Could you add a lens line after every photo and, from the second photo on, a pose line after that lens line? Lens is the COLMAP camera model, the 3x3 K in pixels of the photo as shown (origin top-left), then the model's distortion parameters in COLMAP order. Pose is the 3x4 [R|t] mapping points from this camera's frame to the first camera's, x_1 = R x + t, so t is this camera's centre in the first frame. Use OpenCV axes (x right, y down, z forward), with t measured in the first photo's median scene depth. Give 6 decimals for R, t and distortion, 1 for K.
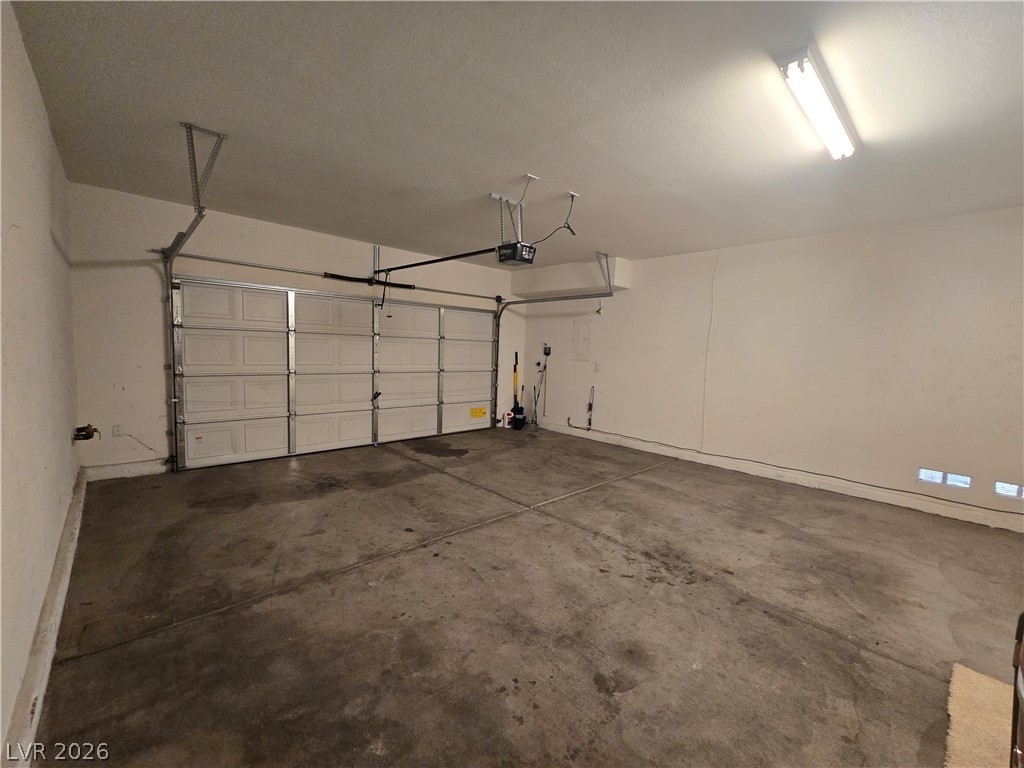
lens RADIAL K [[421.5, 0, 516.6], [0, 421.5, 382.7], [0, 0, 1]] dist [-0.002134, -0.000025]
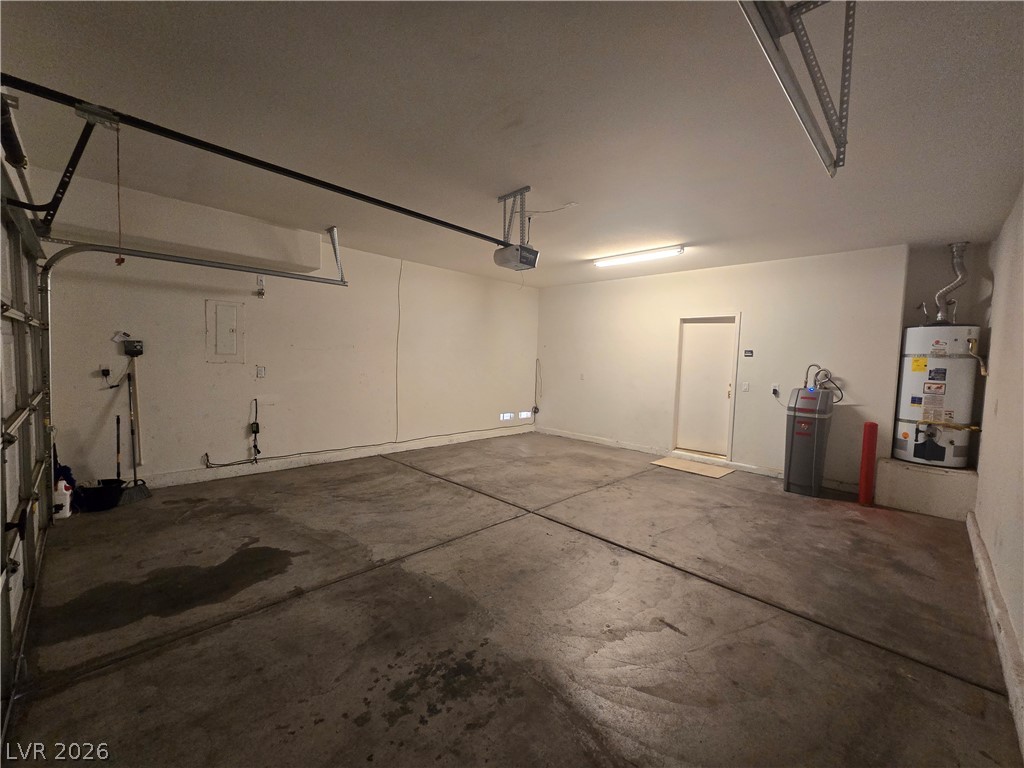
lens RADIAL K [[421.5, 0, 516.5], [0, 421.5, 384.2], [0, 0, 1]] dist [-0.002134, -0.000025]
pose [[-0.036174, -0.095999, 0.994724, -0.861124], [0.045138, 0.994203, 0.097590, -0.104996], [-0.998326, 0.048430, -0.031631, 0.938605]]
